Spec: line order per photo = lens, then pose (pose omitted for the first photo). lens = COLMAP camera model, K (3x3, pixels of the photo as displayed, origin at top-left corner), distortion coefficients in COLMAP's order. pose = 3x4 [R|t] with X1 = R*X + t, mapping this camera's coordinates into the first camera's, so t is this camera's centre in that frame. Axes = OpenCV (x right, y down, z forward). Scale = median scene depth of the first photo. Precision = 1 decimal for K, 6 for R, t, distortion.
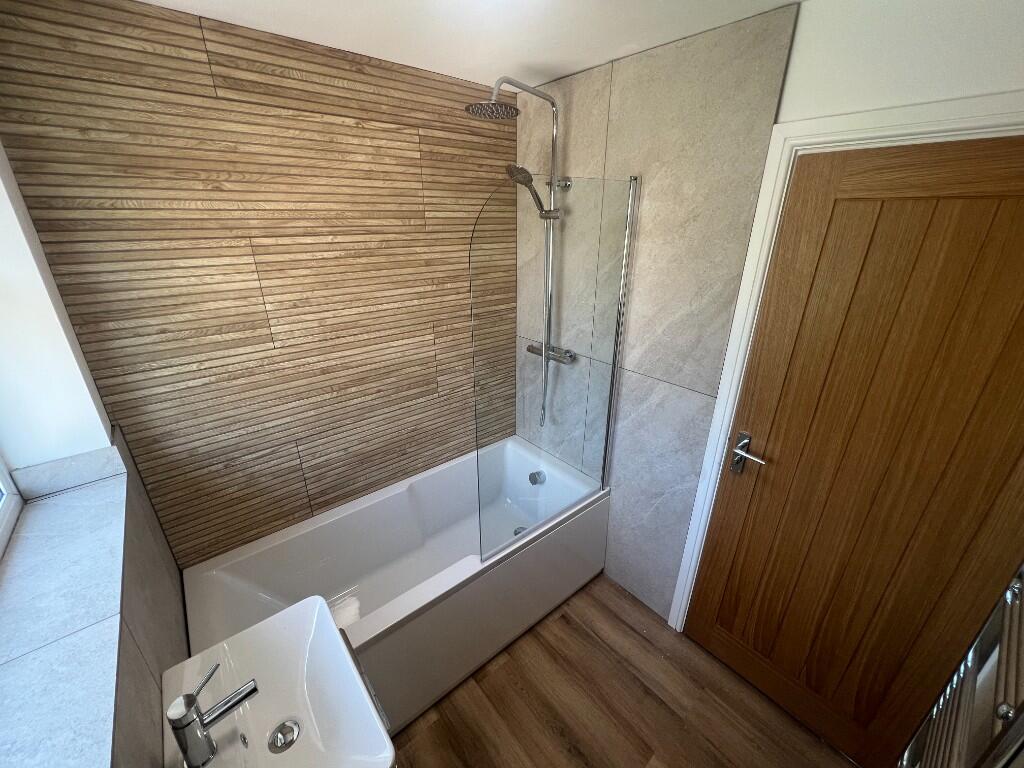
lens RADIAL K [[409.0, 0, 515.2], [0, 409.0, 381.7], [0, 0, 1]] dist [-0.000503, -0.000275]
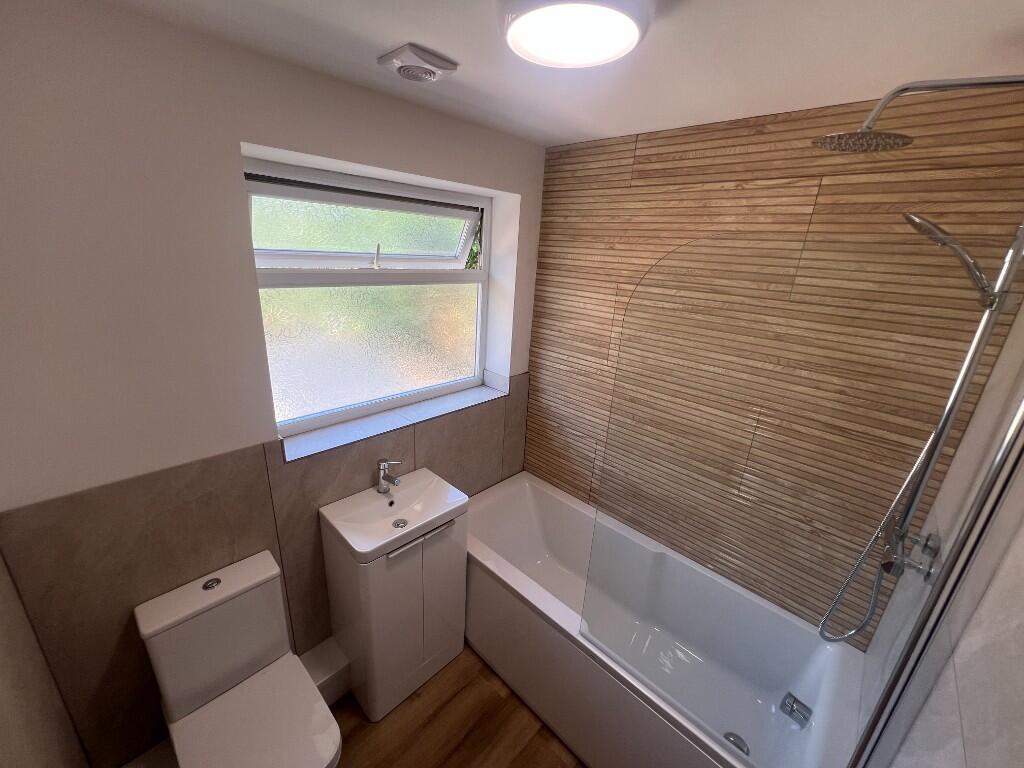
lens RADIAL K [[409.0, 0, 513.8], [0, 409.0, 385.5], [0, 0, 1]] dist [-0.000503, -0.000275]
pose [[0.110228, 0.317491, -0.941833, 0.609412], [-0.430424, 0.869387, 0.242694, -0.210138], [0.895871, 0.378636, 0.232487, 0.449519]]
